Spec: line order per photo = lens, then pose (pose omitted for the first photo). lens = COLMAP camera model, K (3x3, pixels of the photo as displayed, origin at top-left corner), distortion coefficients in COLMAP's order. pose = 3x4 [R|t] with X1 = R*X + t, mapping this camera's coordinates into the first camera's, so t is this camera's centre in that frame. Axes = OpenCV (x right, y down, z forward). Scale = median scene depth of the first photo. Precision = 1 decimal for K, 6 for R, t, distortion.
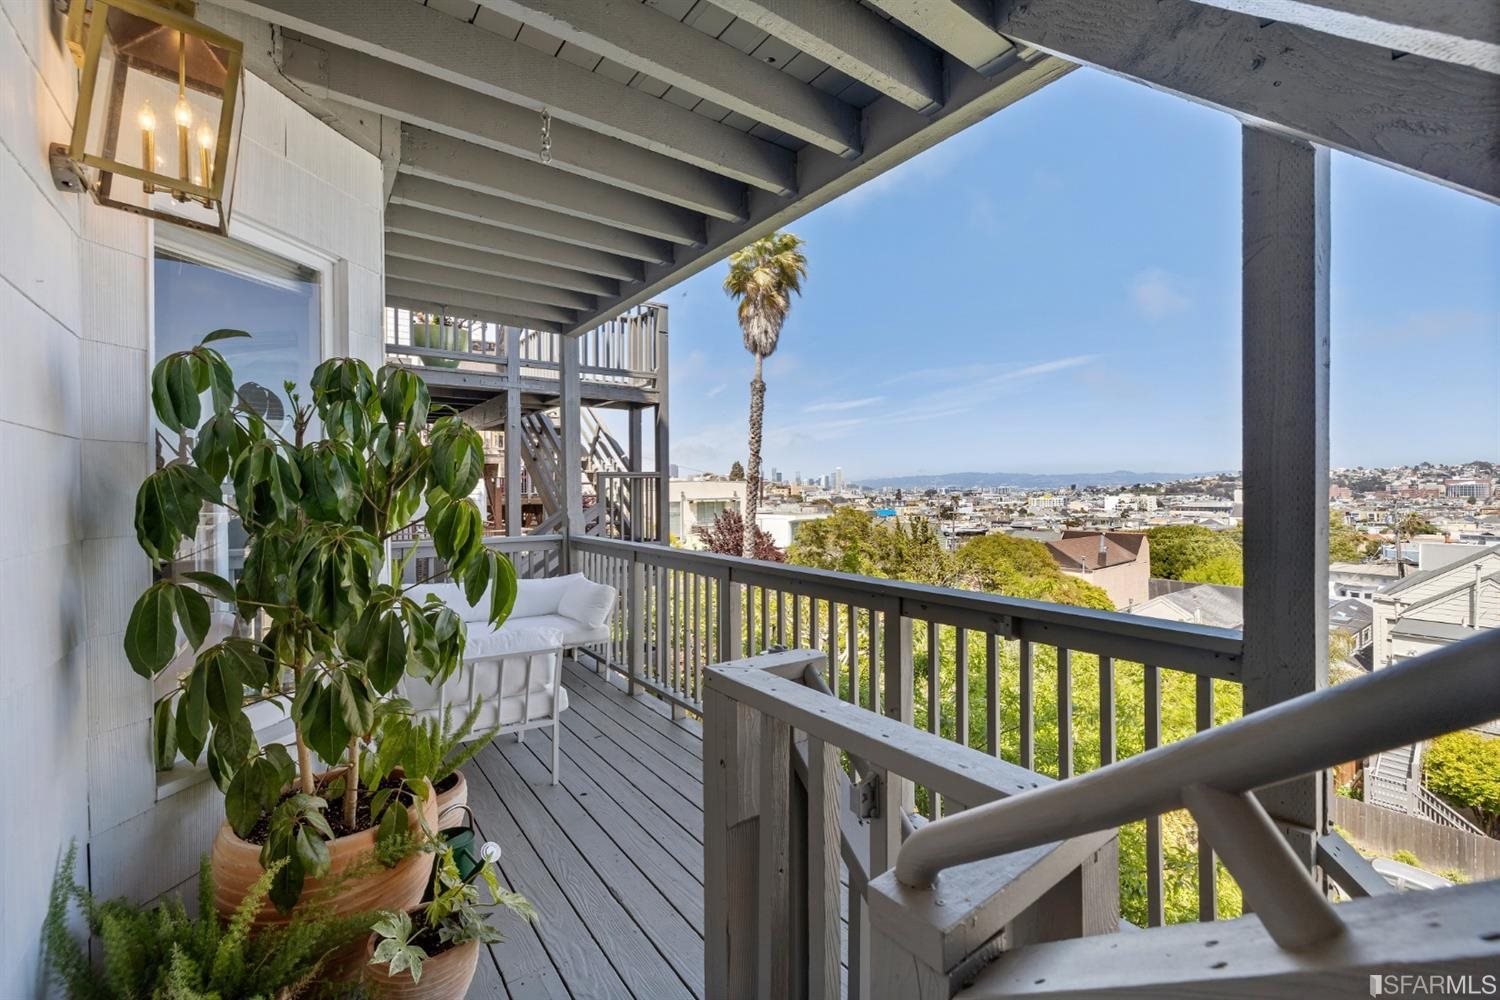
lens RADIAL K [[649.2, 0, 764.1], [0, 649.2, 497.8], [0, 0, 1]] dist [0.024756, -0.001817]
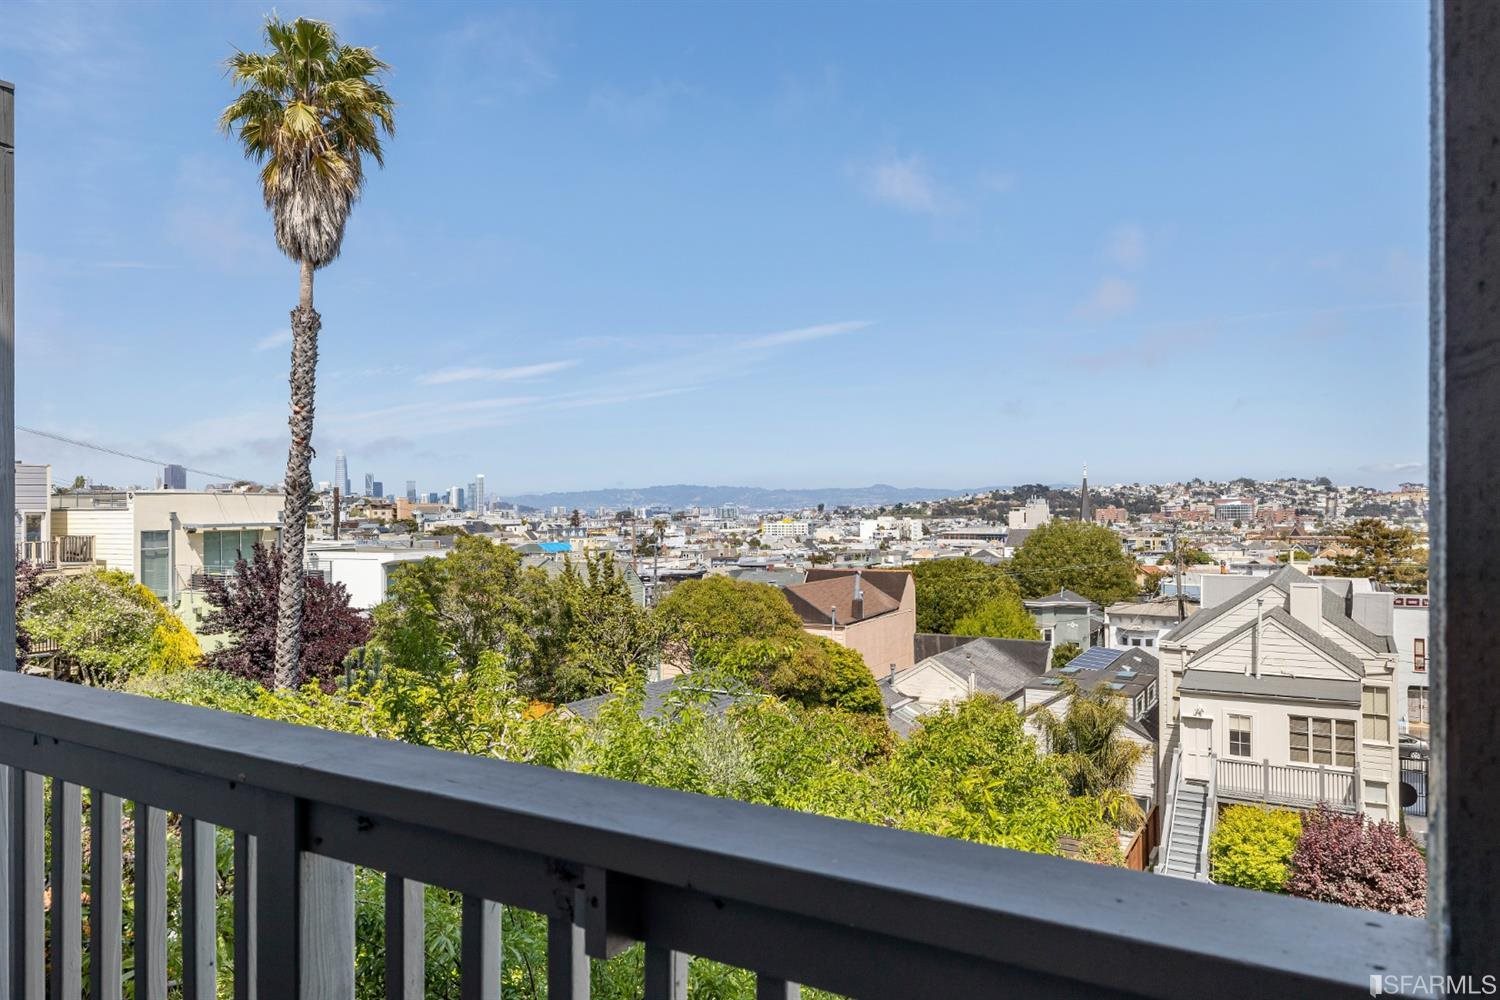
lens RADIAL K [[979.1, 0, 741.6], [0, 979.1, 511.7], [0, 0, 1]] dist [-0.009652, -0.001160]
pose [[0.935432, 0.000682, 0.353507, 0.030901], [0.004458, 0.999896, -0.013724, 0.003433], [-0.353479, 0.014414, 0.935331, 0.062946]]
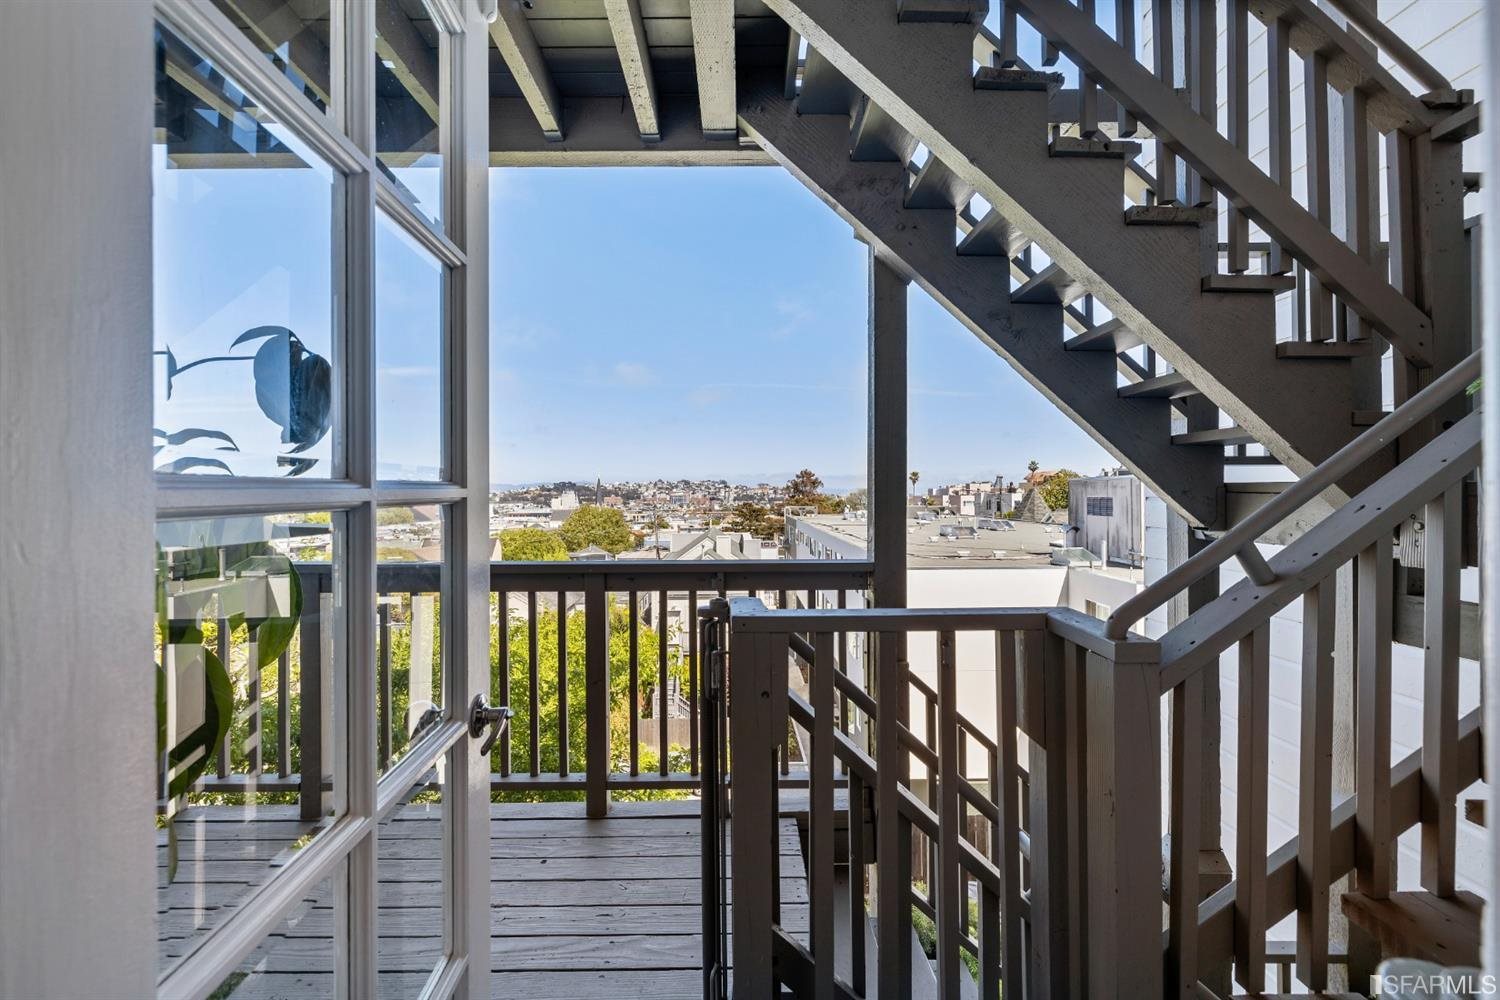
lens RADIAL K [[649.2, 0, 739.9], [0, 649.2, 499.6], [0, 0, 1]] dist [0.024756, -0.001817]
pose [[0.586812, -0.000952, 0.809723, -0.066892], [0.013209, 0.999877, -0.008397, 0.005648], [-0.809616, 0.015623, 0.586752, 0.025105]]
